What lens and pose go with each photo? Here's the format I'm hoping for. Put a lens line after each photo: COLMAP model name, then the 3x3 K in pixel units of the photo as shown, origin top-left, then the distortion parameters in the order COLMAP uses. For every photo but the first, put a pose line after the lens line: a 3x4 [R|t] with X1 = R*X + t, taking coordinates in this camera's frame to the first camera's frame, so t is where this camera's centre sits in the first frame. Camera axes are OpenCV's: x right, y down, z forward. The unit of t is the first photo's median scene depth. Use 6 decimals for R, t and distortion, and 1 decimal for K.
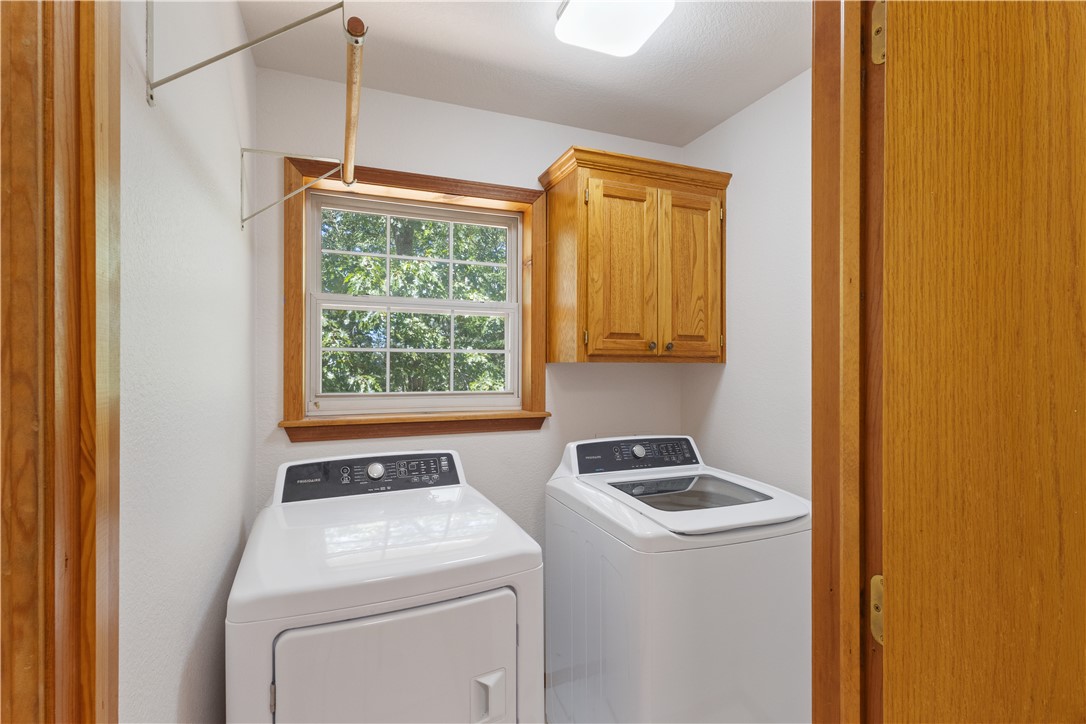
lens RADIAL K [[501.2, 0, 539.8], [0, 501.2, 365.4], [0, 0, 1]] dist [0.005042, 0.001979]
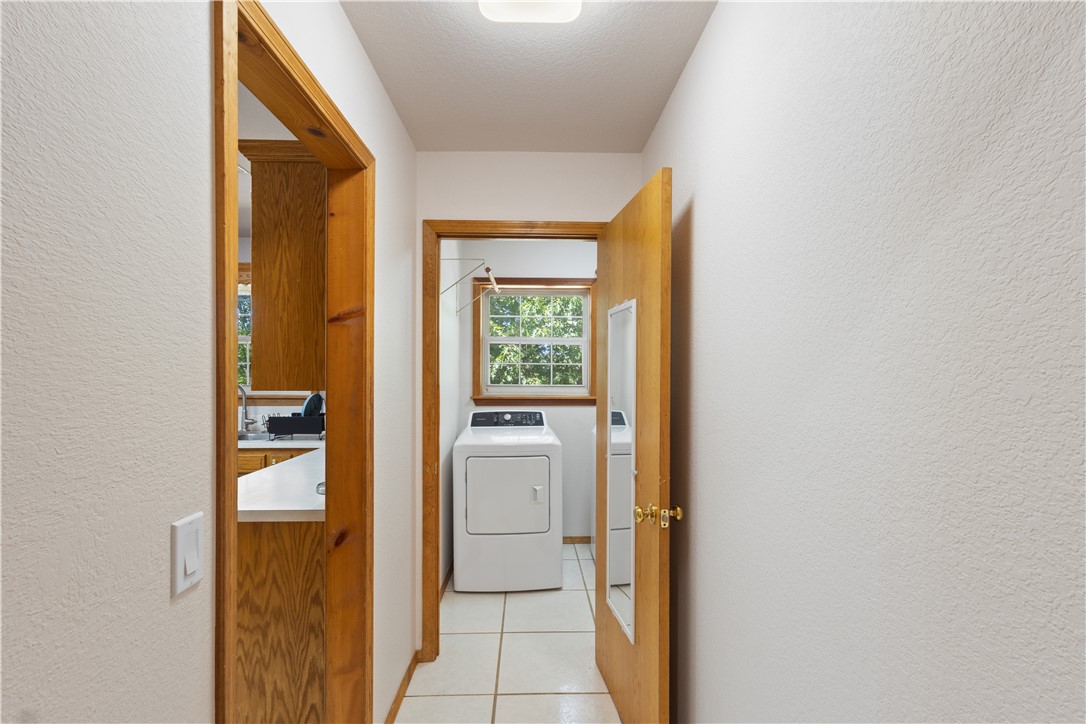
lens RADIAL K [[501.2, 0, 544.8], [0, 501.2, 364.4], [0, 0, 1]] dist [0.005042, 0.001979]
pose [[0.940074, 0.001573, -0.340967, 0.577526], [-0.005862, 0.999916, -0.011547, -0.005187], [0.340920, 0.012854, 0.940005, -1.032644]]
